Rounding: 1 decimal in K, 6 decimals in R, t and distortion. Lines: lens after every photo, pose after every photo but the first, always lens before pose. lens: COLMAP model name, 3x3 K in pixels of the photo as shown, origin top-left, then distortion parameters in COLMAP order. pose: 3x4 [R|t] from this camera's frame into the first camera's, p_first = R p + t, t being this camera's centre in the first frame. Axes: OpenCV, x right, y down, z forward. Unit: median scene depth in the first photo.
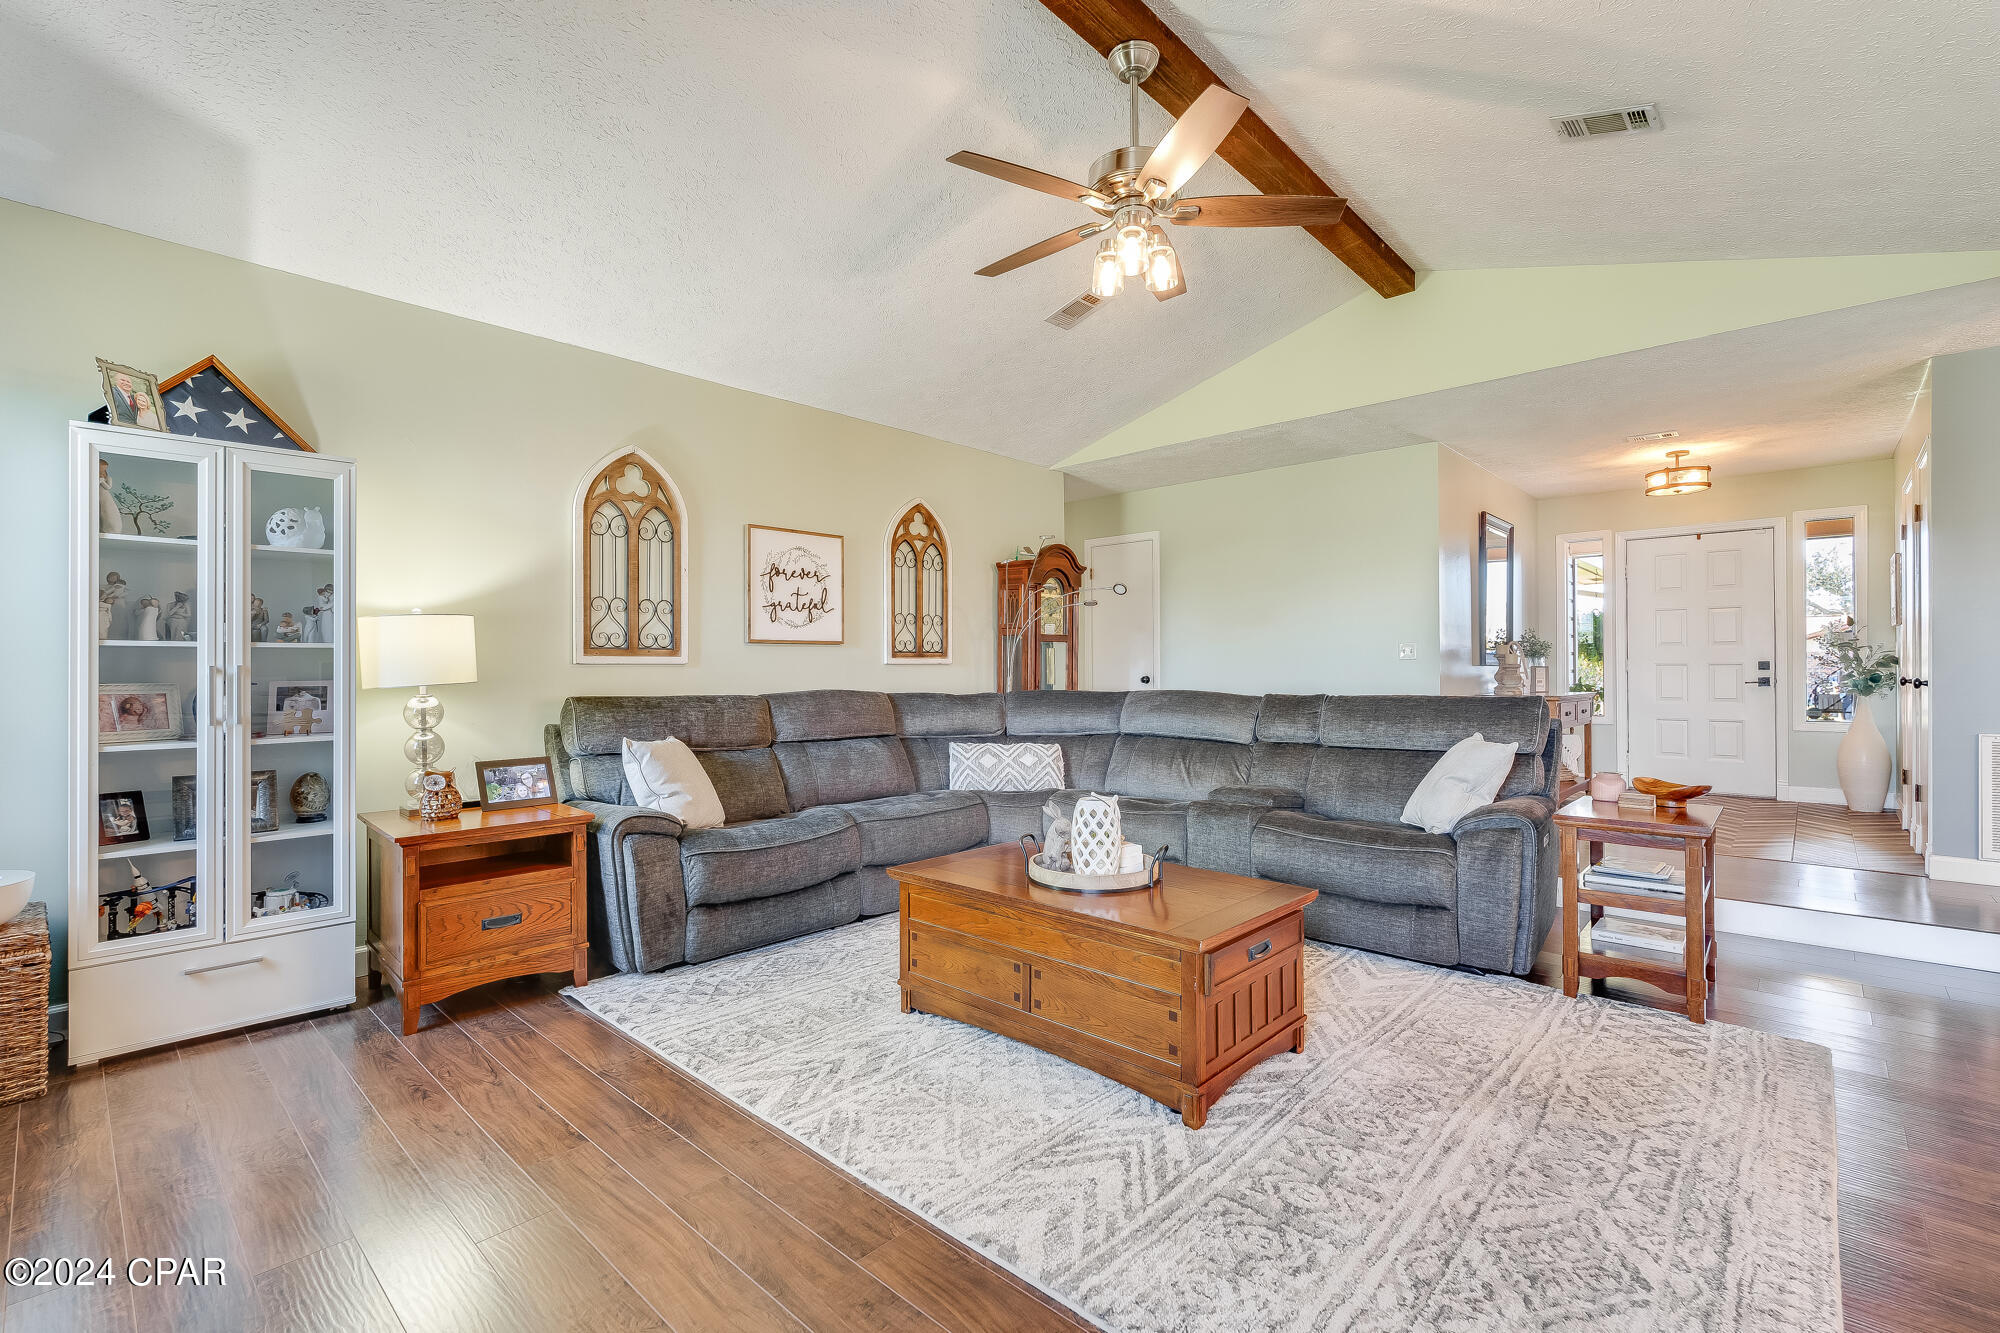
lens RADIAL K [[886.0, 0, 1007.7], [0, 886.0, 657.0], [0, 0, 1]] dist [-0.006551, 0.000038]
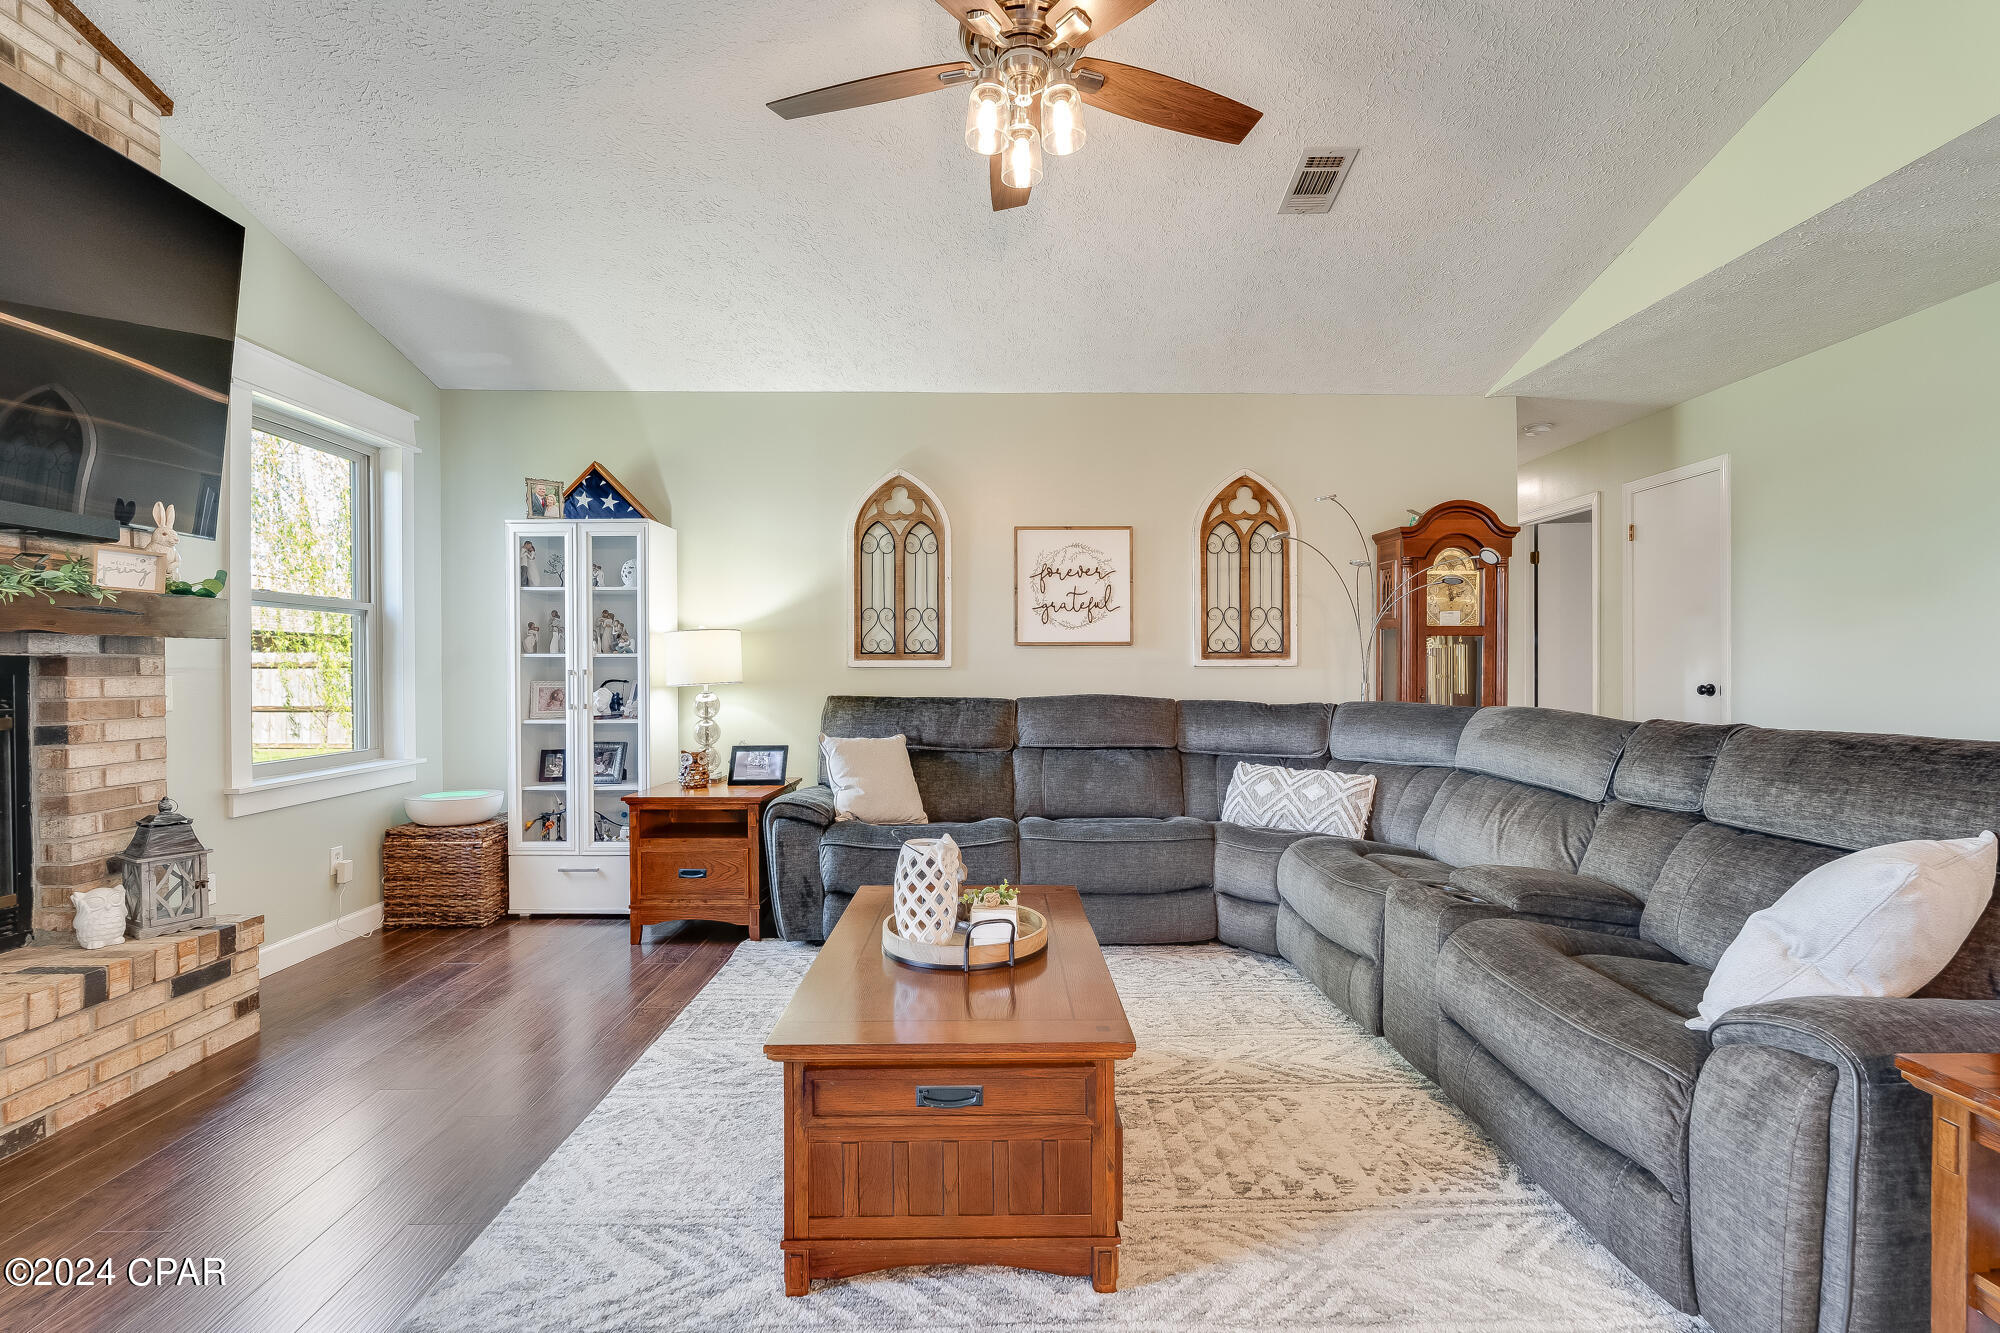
lens RADIAL K [[886.0, 0, 998.2], [0, 886.0, 667.7], [0, 0, 1]] dist [-0.006551, 0.000038]
pose [[0.683871, 0.000801, -0.729603, 0.460917], [0.009411, 0.999907, 0.009918, -0.001603], [0.729543, -0.013649, 0.683799, 0.327515]]
